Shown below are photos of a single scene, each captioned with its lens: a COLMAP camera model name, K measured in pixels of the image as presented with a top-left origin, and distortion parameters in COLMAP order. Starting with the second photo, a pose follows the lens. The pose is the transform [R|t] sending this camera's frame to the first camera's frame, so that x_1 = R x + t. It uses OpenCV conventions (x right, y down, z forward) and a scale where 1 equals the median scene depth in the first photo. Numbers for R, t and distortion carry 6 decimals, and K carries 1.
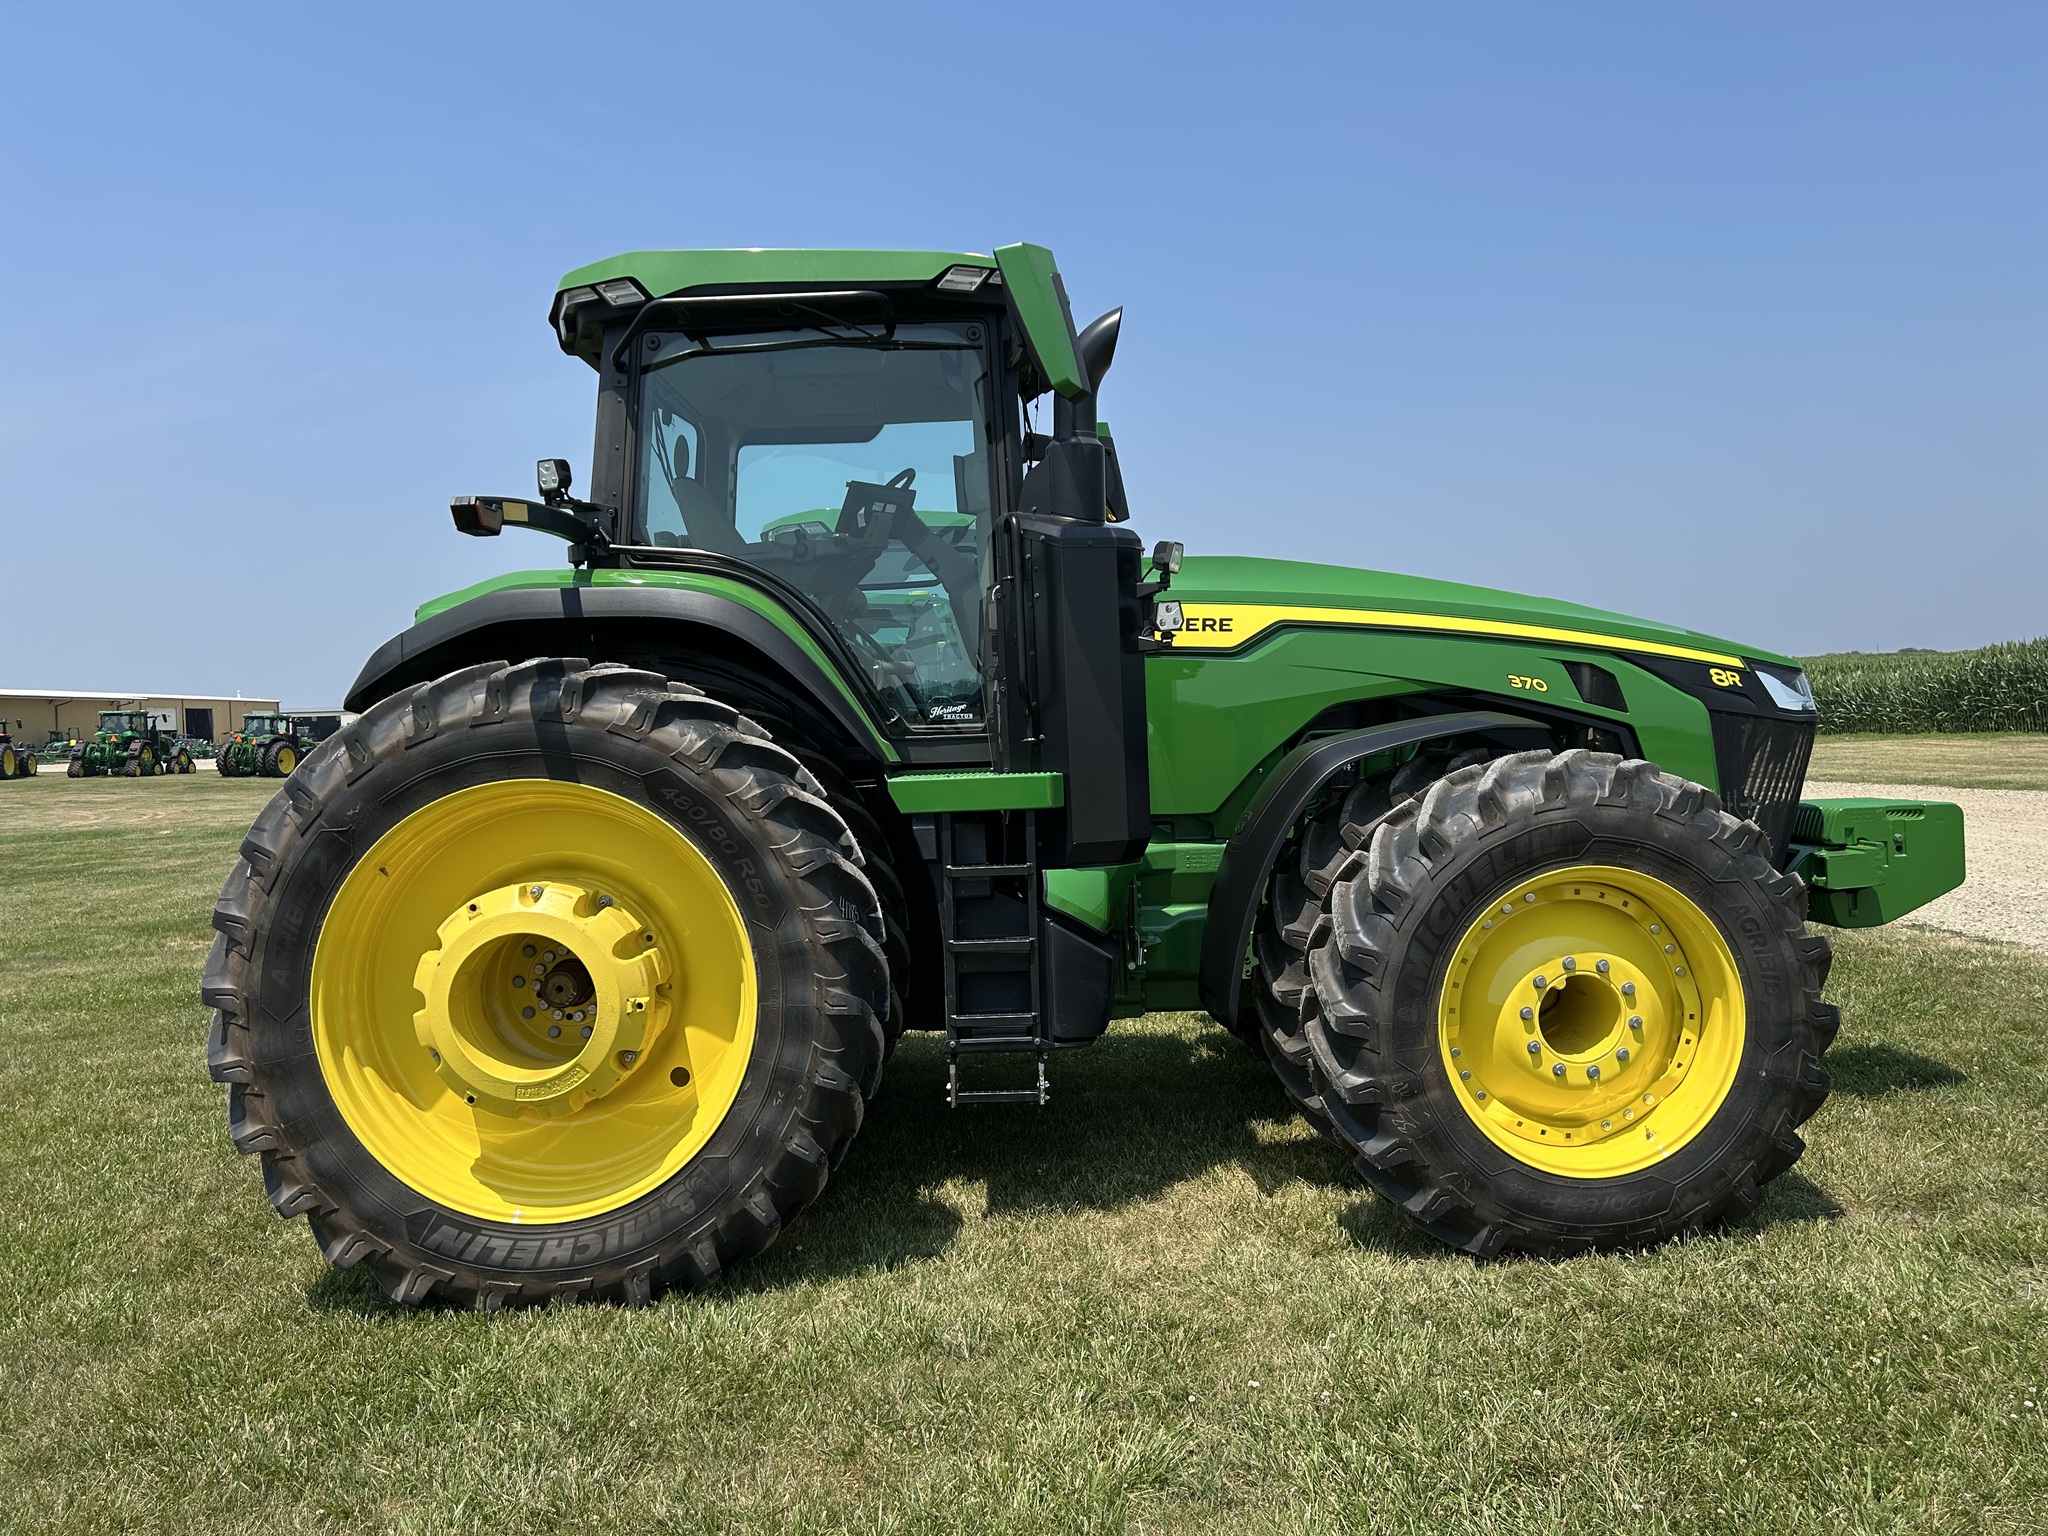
lens RADIAL K [[1531.9, 0, 1020.8], [0, 1531.9, 773.4], [0, 0, 1]] dist [0.061466, -0.072406]
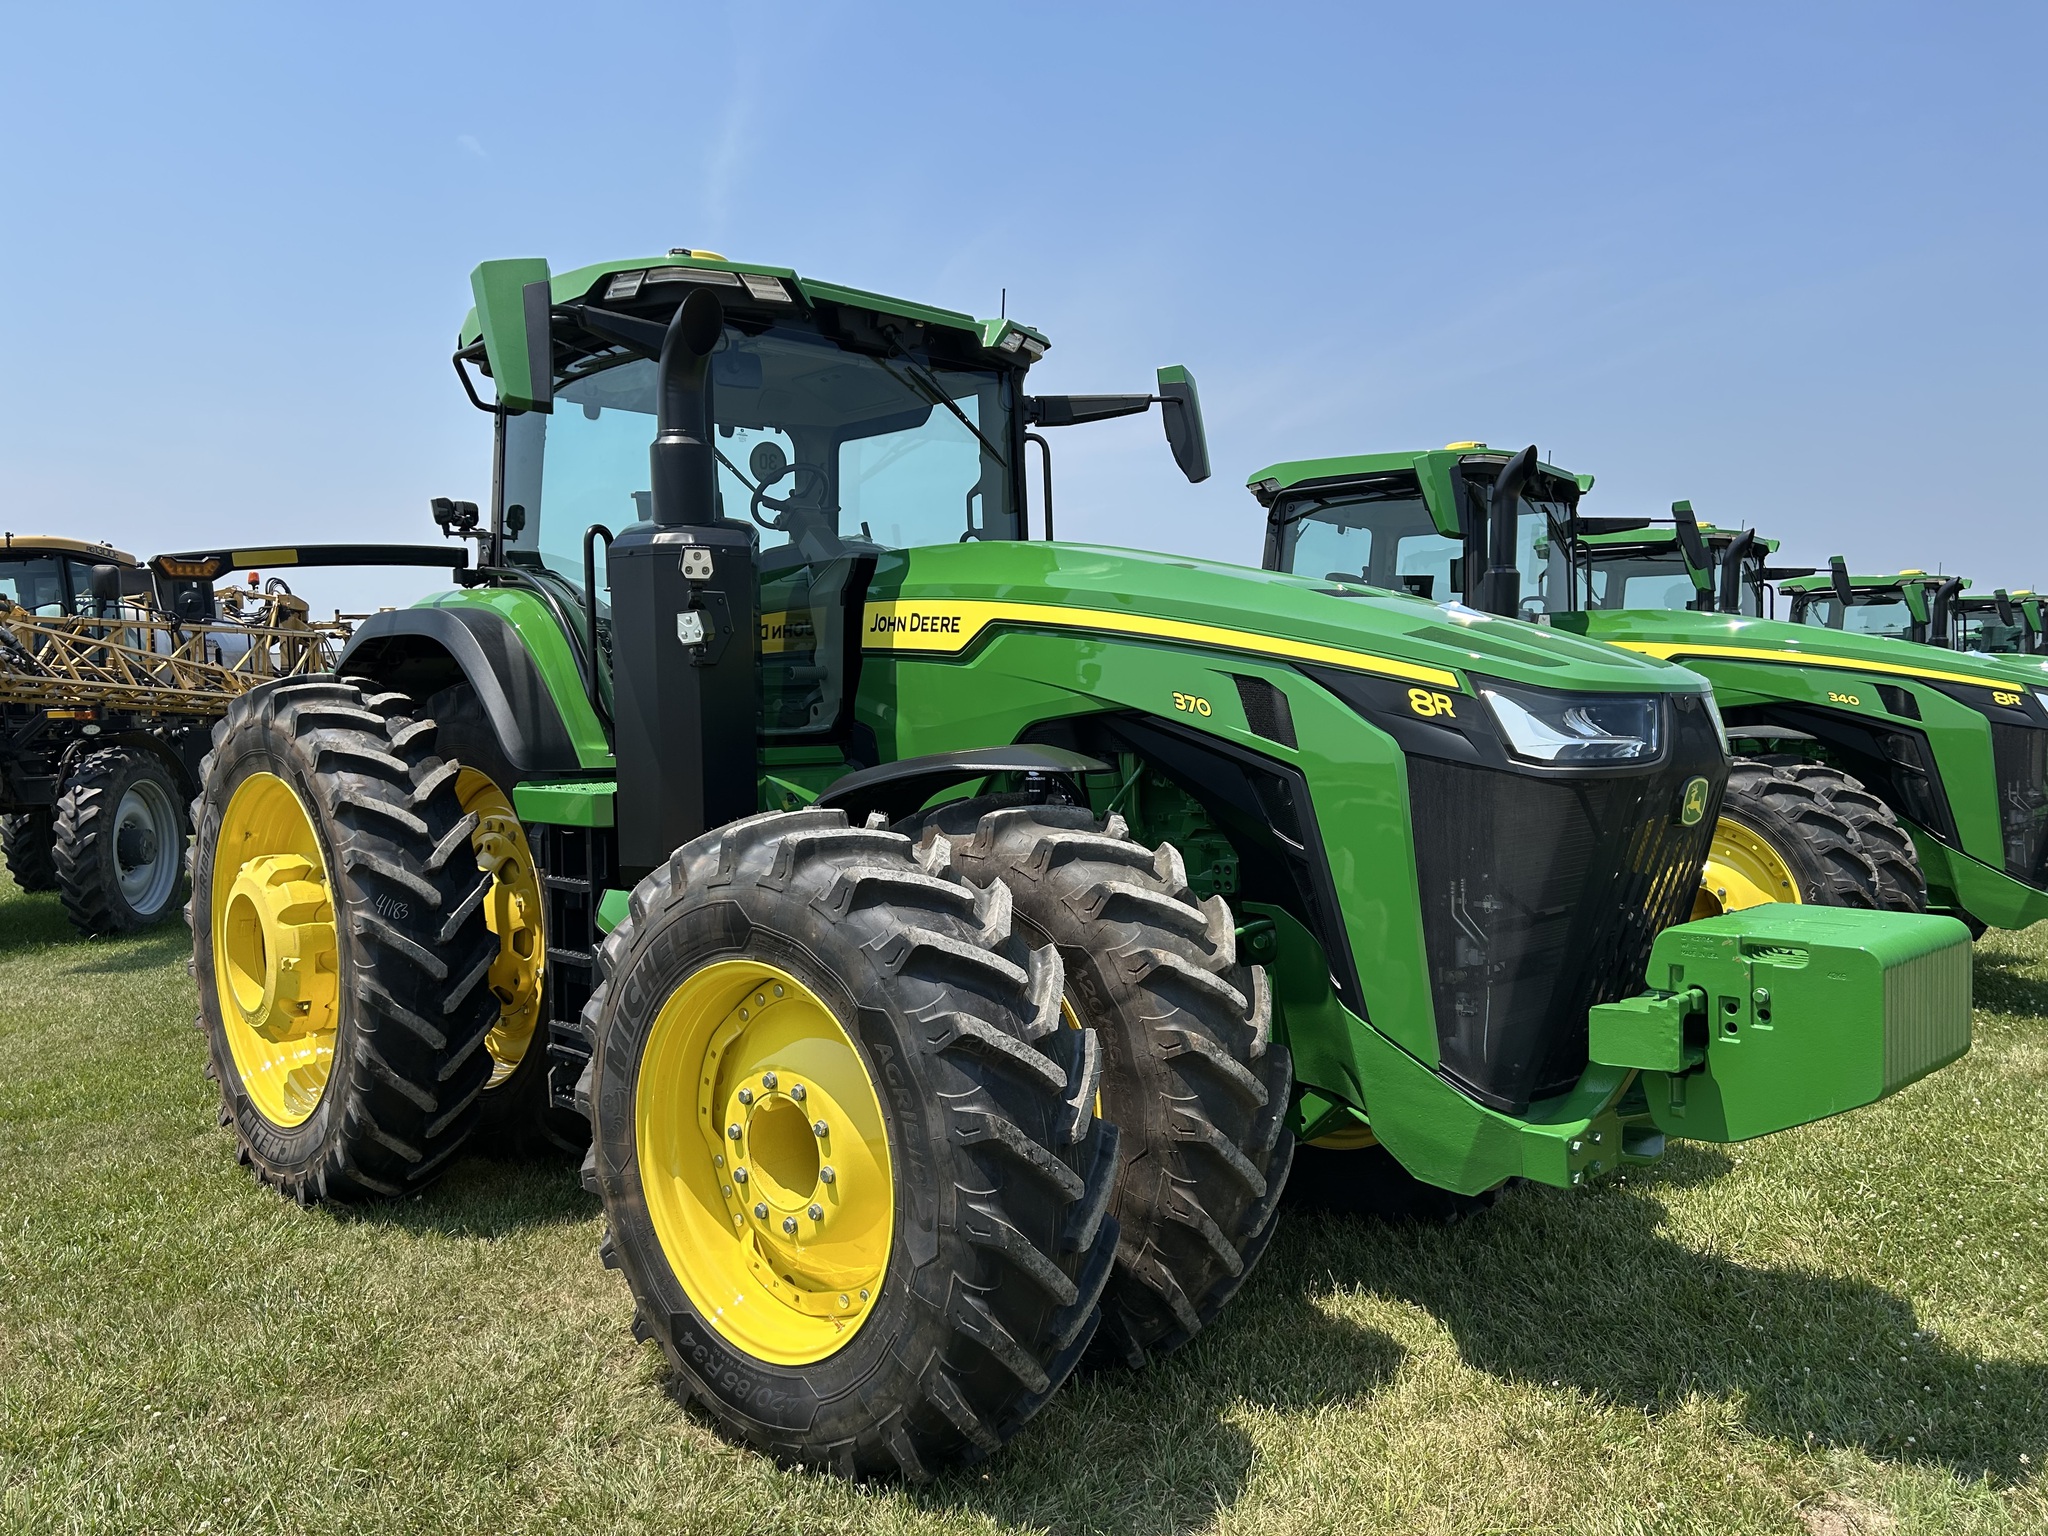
lens RADIAL K [[1531.9, 0, 989.8], [0, 1531.9, 779.7], [0, 0, 1]] dist [0.061466, -0.072406]
pose [[0.704012, 0.059981, -0.707651, 0.981529], [-0.026194, 0.997942, 0.058526, -0.078986], [0.709705, -0.022667, 0.704134, 0.532950]]
